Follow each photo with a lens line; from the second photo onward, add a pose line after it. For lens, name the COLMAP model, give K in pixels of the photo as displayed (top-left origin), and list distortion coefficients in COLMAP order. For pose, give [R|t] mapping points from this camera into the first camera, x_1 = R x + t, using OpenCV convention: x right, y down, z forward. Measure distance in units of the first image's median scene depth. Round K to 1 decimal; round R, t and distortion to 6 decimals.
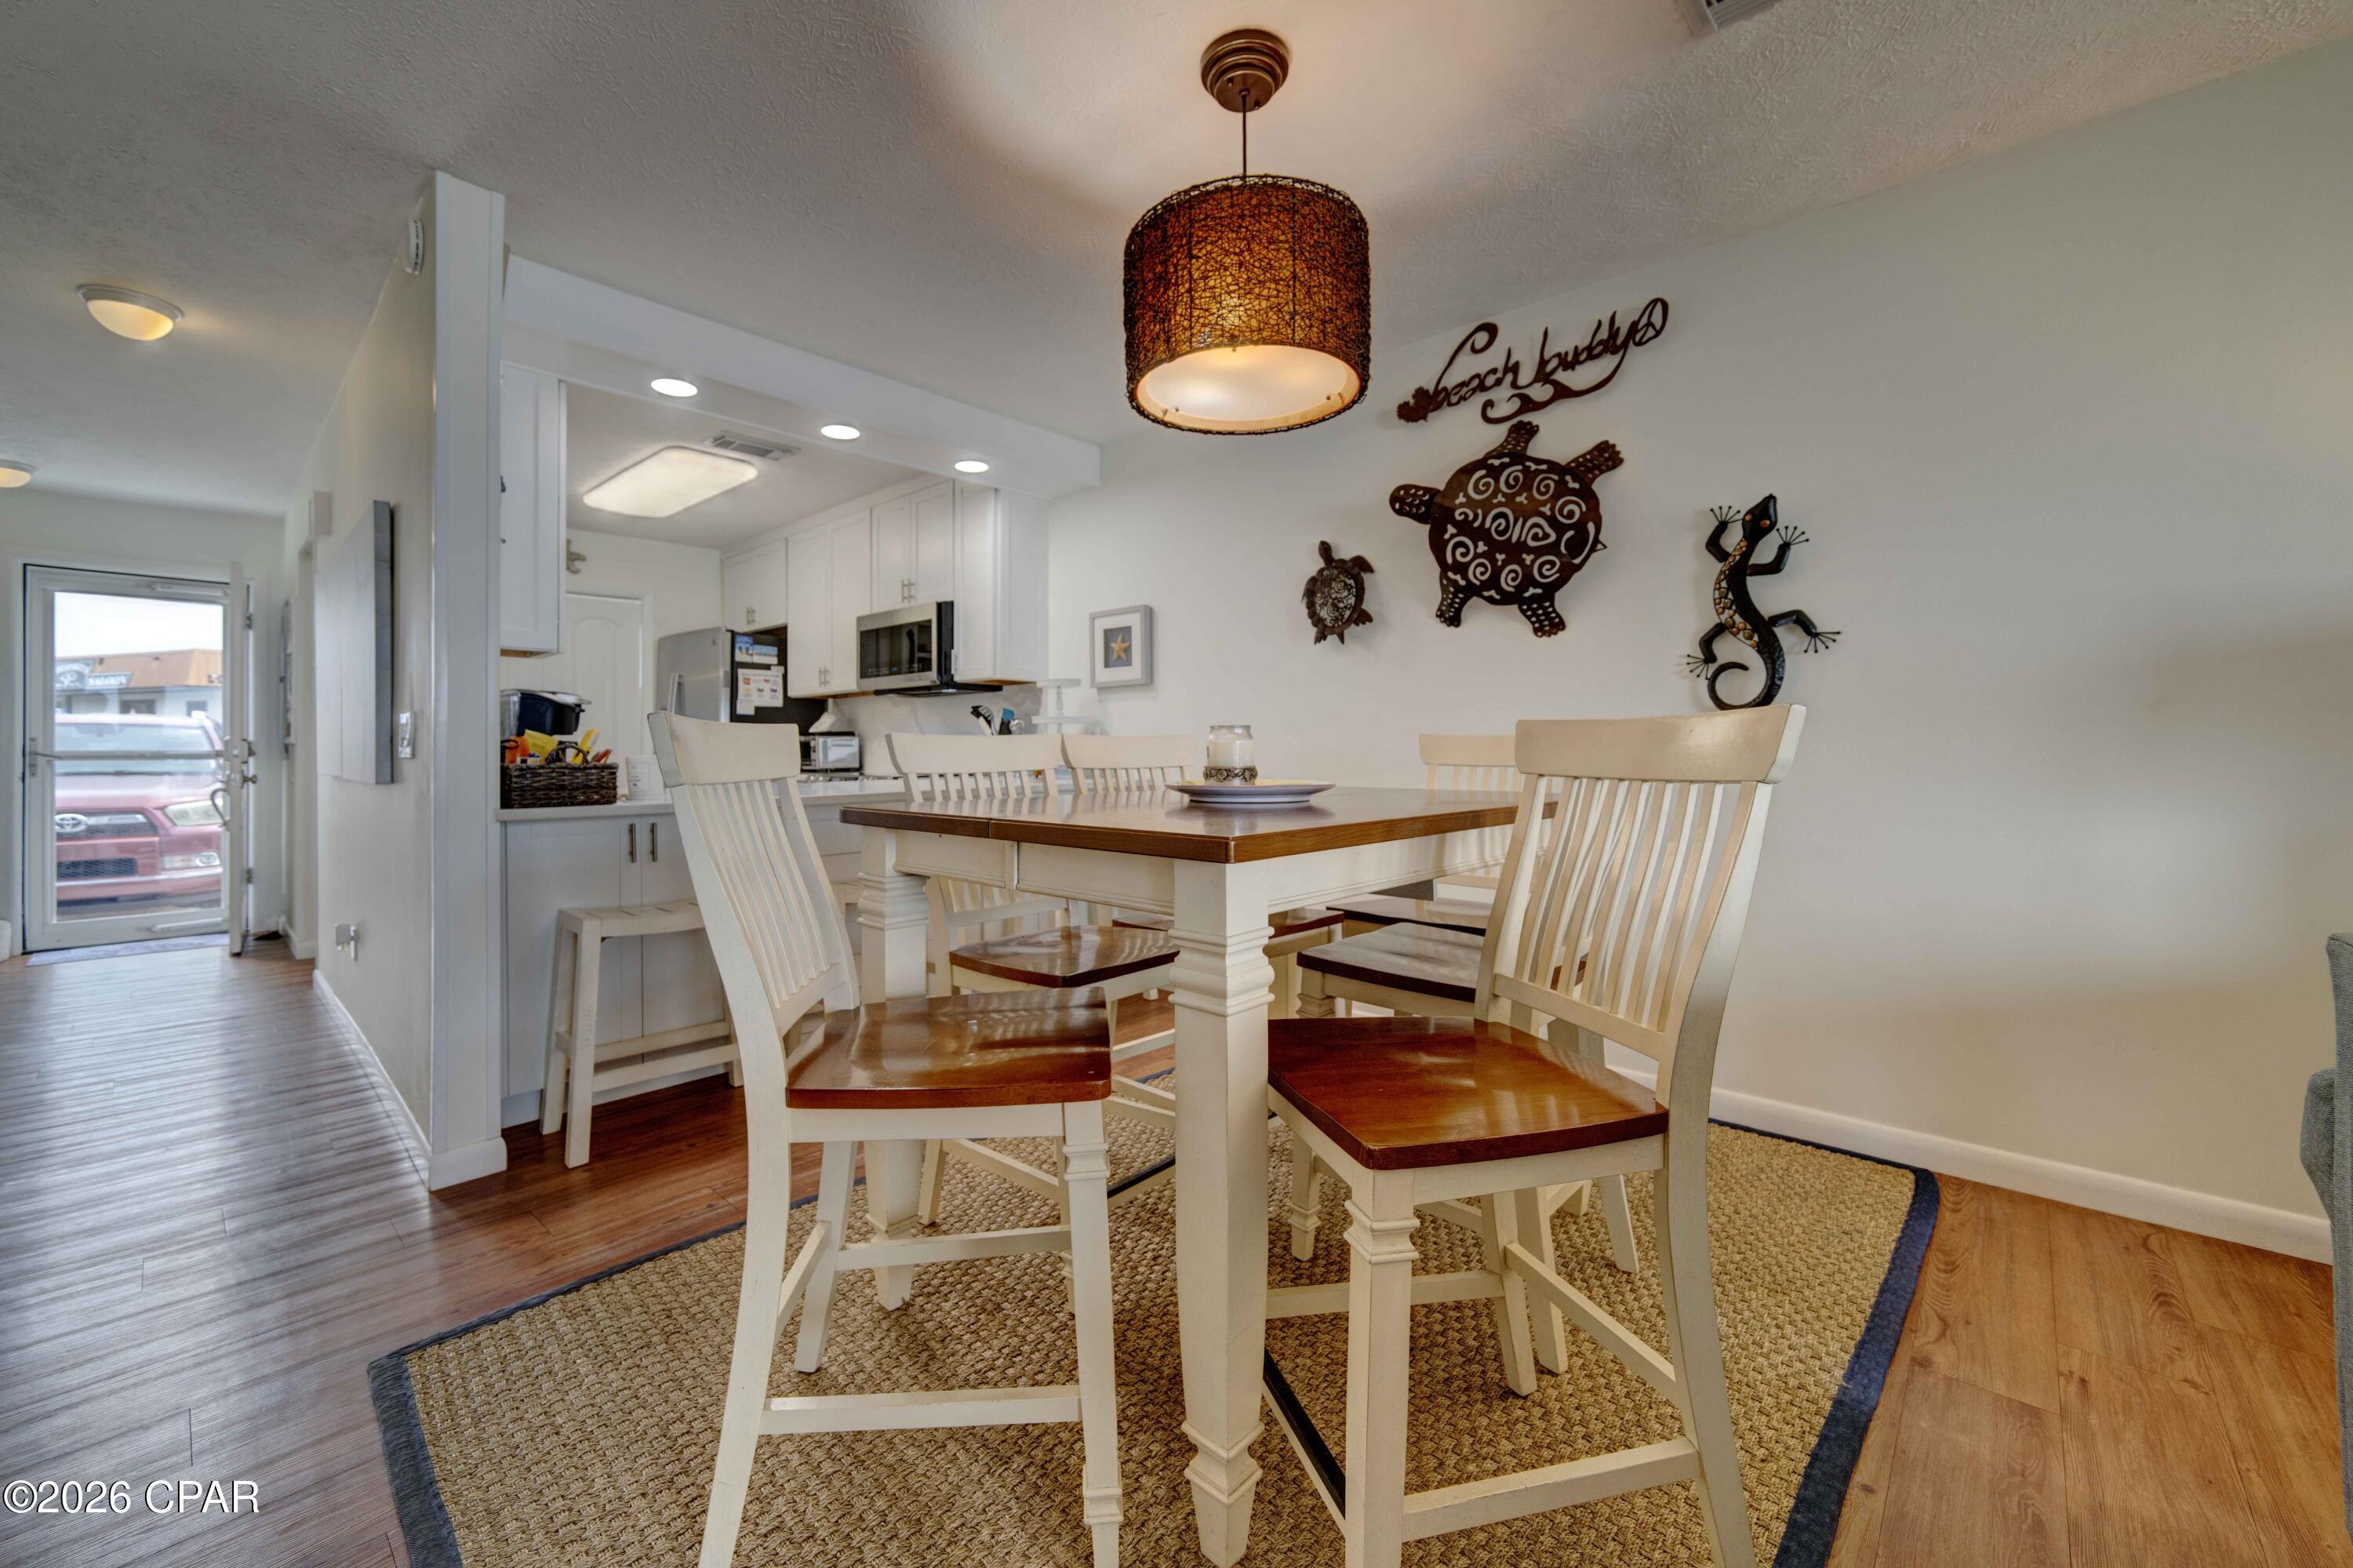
lens RADIAL K [[928.0, 0, 1135.6], [0, 928.0, 750.8], [0, 0, 1]] dist [0.001299, 0.000022]
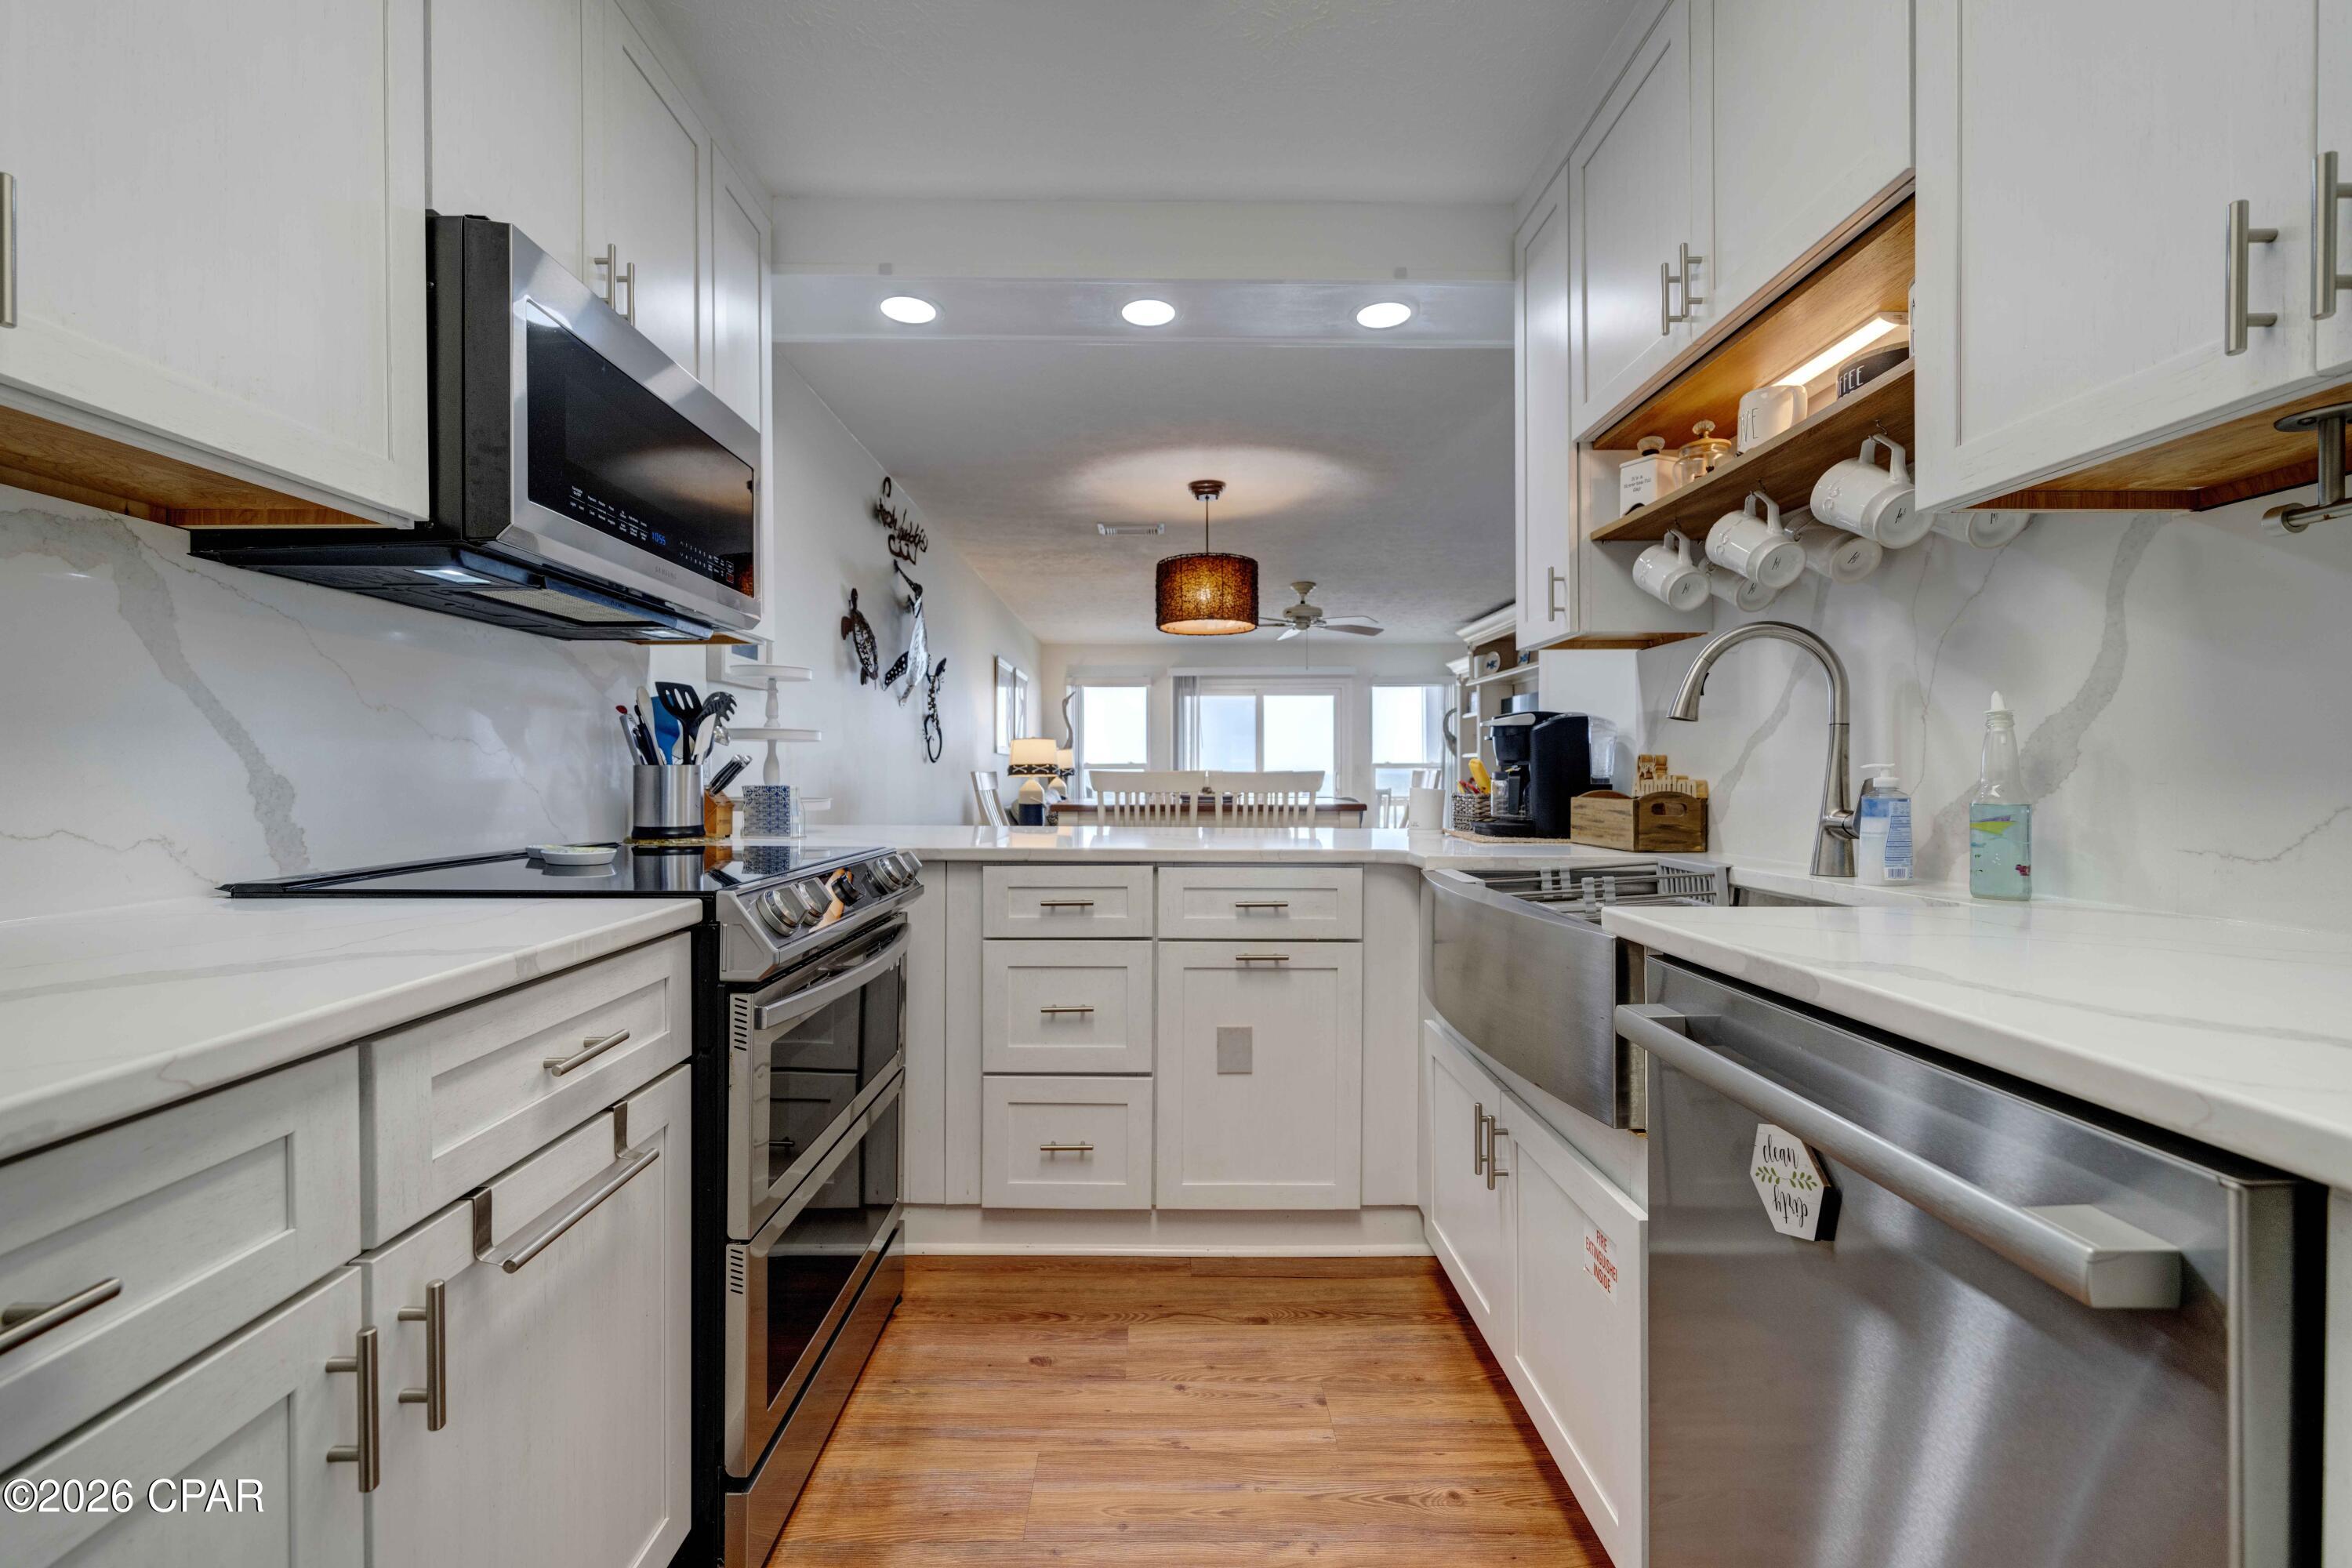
lens RADIAL K [[973.5, 0, 1169.9], [0, 973.5, 744.4], [0, 0, 1]] dist [0.001301, -0.000195]
pose [[-0.701657, 0.021844, 0.712180, -0.943566], [0.000707, 0.999551, -0.029962, -0.009945], [-0.712515, -0.020520, -0.701357, 1.676694]]
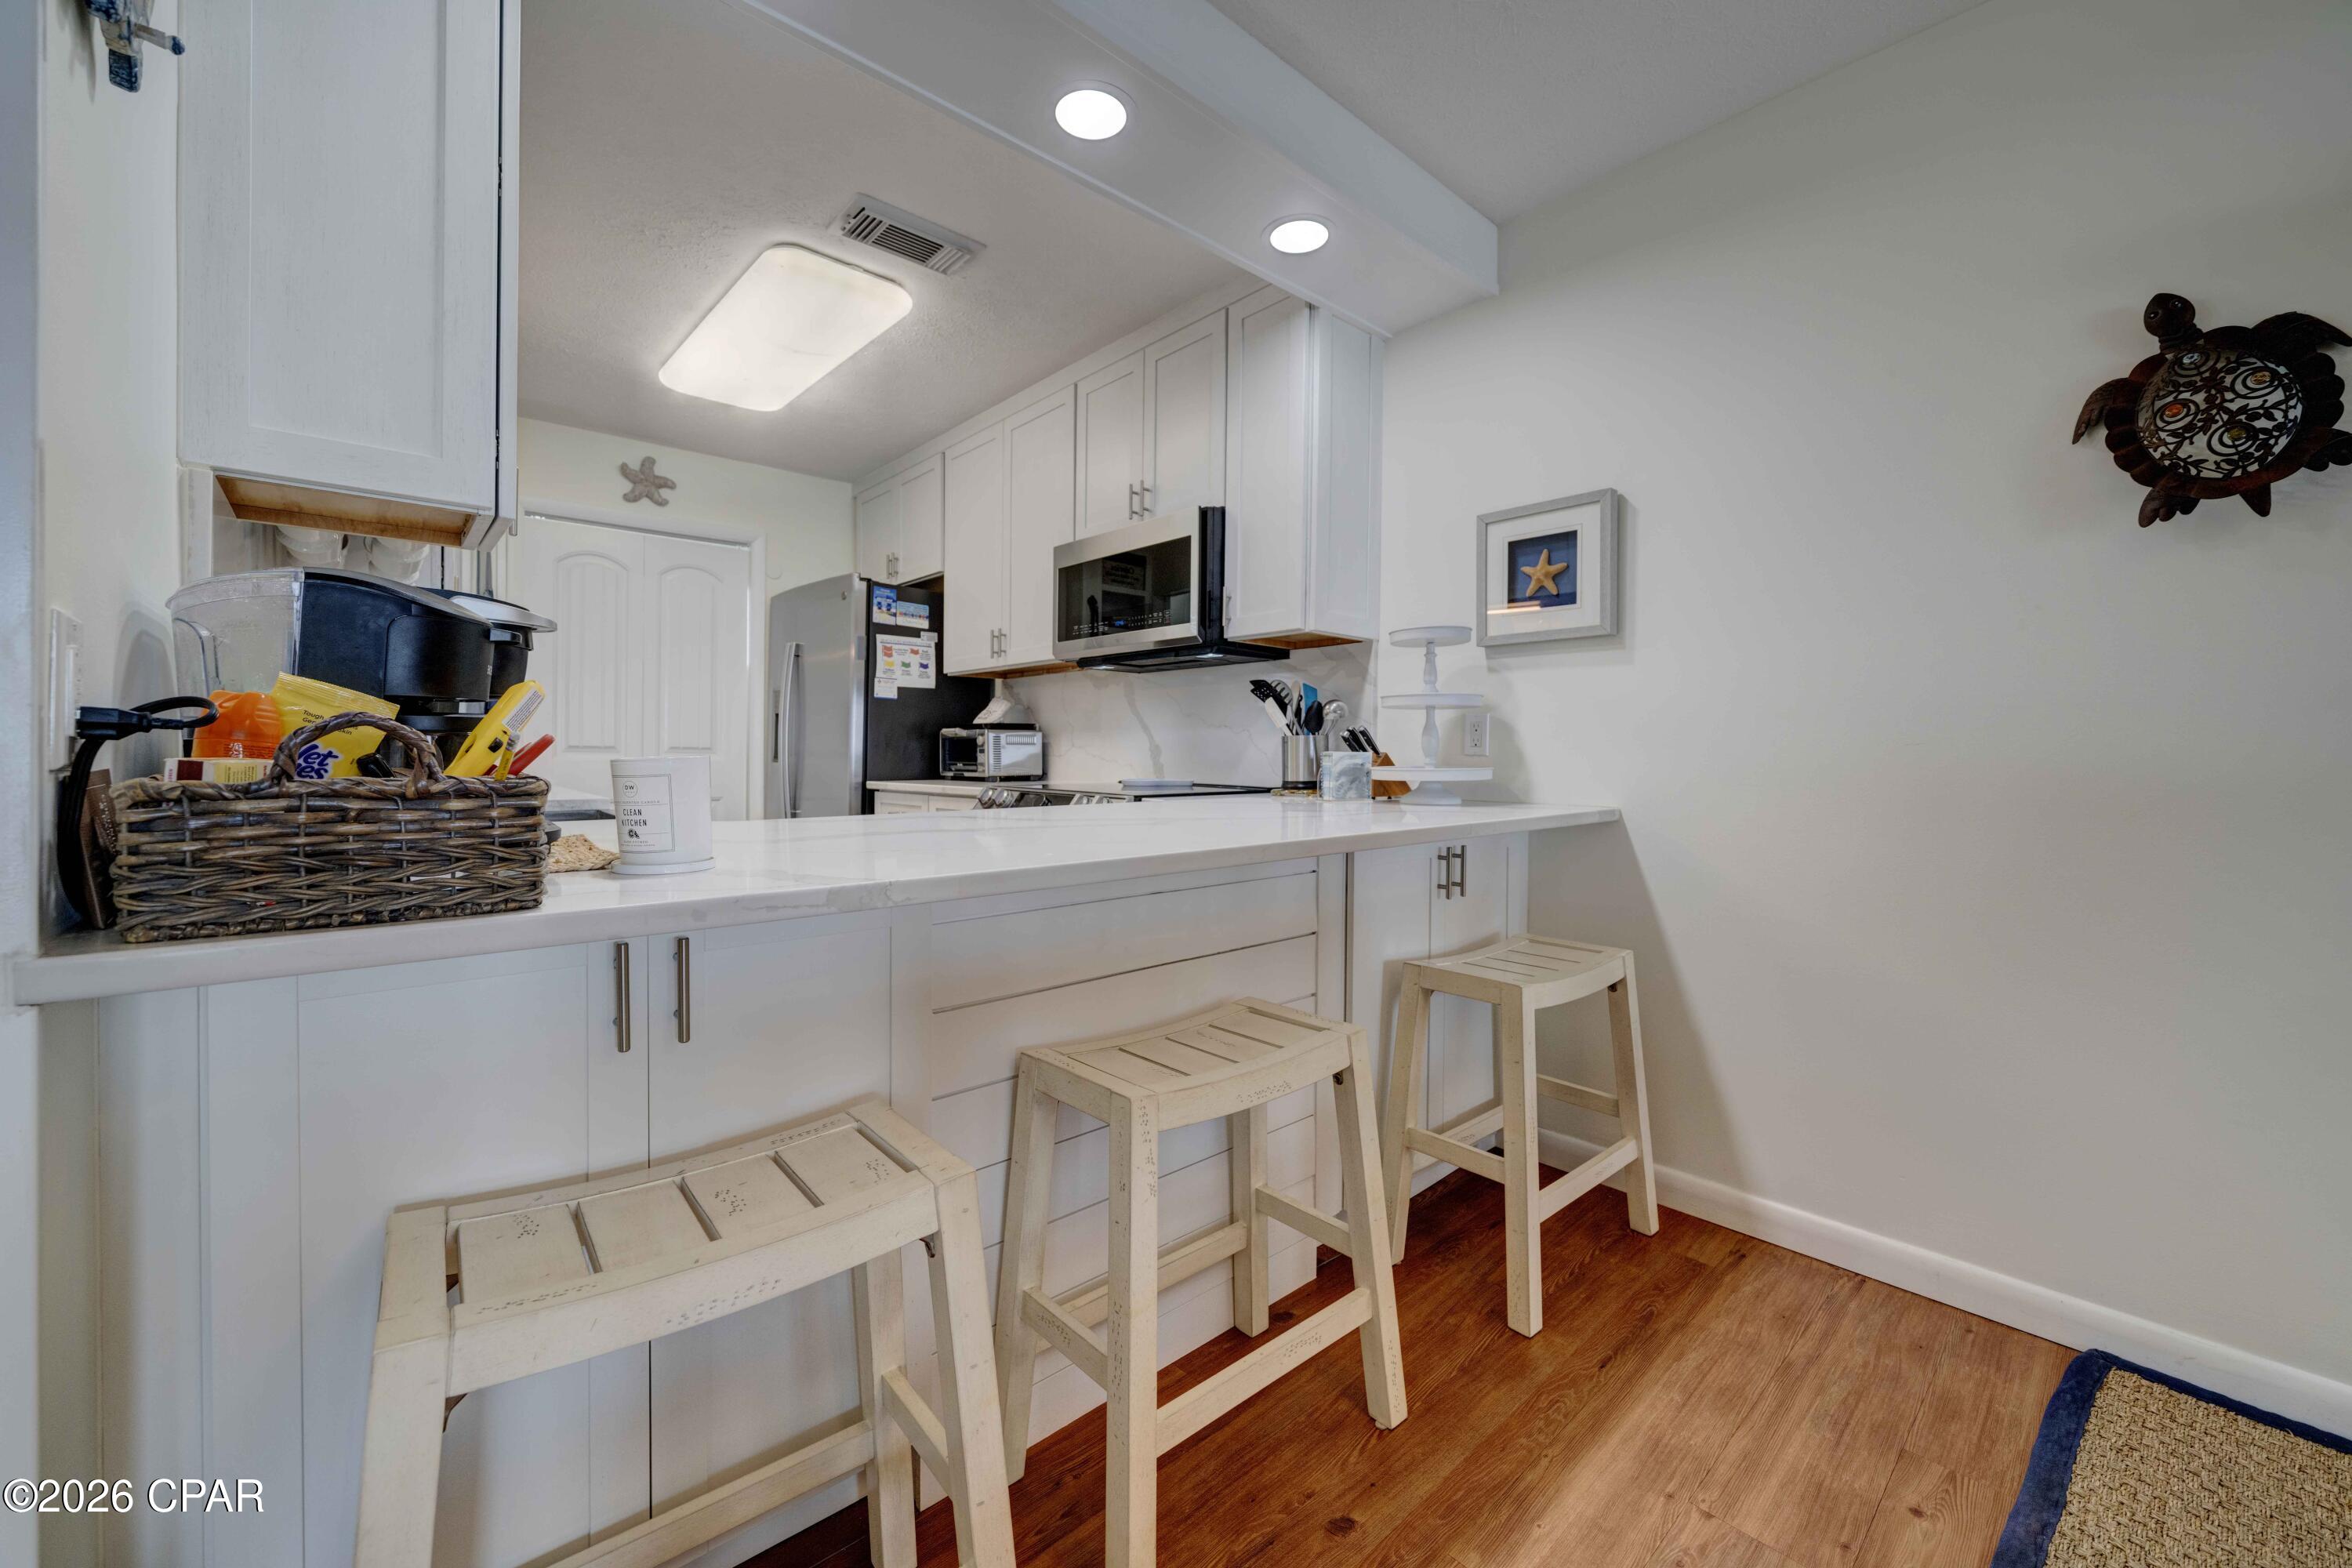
lens RADIAL K [[911.9, 0, 1179.8], [0, 911.9, 761.6], [0, 0, 1]] dist [-0.000540, -0.000263]
pose [[0.997286, 0.012024, -0.072642, -0.258894], [-0.011426, 0.999897, 0.008648, 0.001217], [0.072738, -0.007795, 0.997321, 0.572678]]
